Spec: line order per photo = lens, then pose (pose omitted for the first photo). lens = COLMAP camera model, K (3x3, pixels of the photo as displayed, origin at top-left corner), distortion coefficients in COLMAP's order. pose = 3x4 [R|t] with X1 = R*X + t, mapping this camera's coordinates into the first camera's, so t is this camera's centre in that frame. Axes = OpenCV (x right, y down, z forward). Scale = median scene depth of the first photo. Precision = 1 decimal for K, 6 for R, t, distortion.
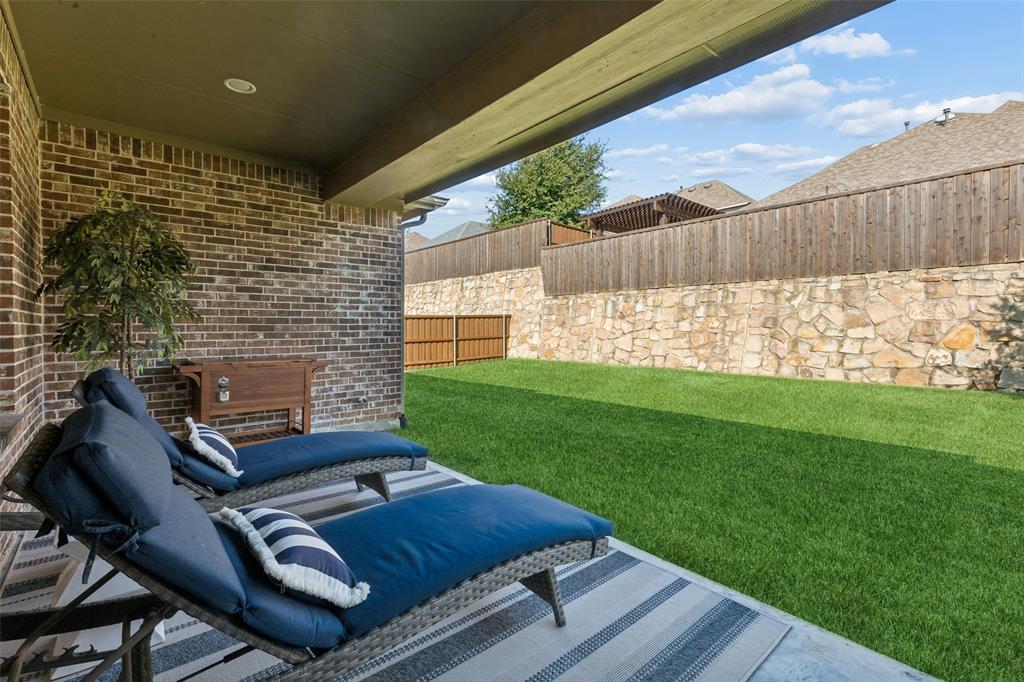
lens RADIAL K [[459.2, 0, 507.4], [0, 459.2, 334.9], [0, 0, 1]] dist [0.001306, -0.000178]
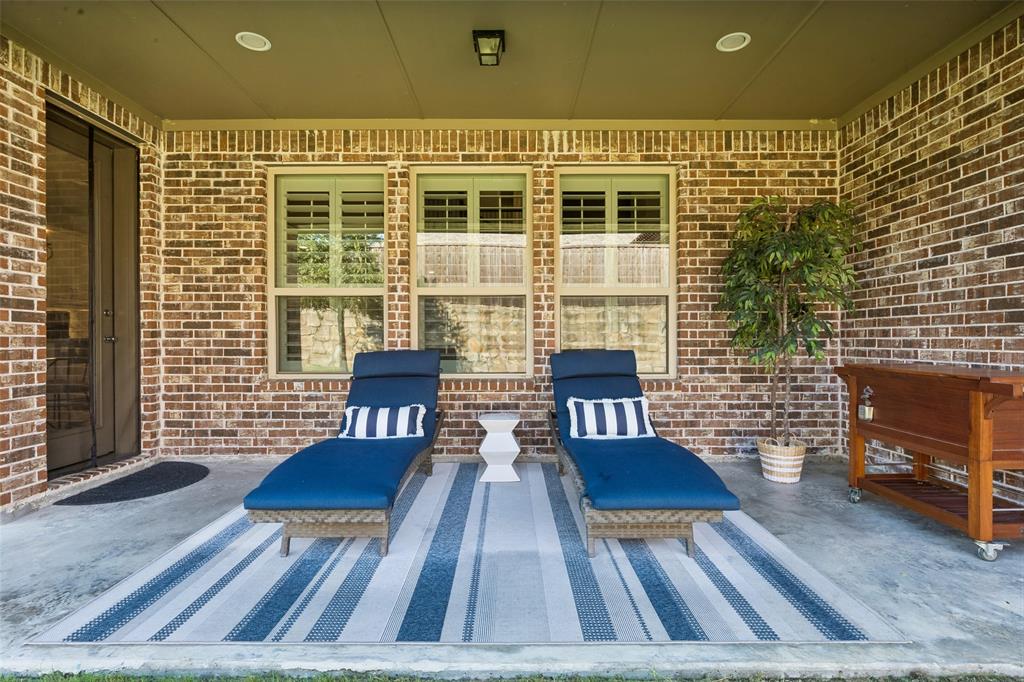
lens RADIAL K [[494.5, 0, 509.7], [0, 494.5, 334.5], [0, 0, 1]] dist [0.002519, 0.000617]
pose [[-0.644024, -0.000415, -0.765005, 0.318703], [-0.005700, 0.999975, 0.004256, 0.008015], [0.764984, 0.007102, -0.644010, 0.983952]]
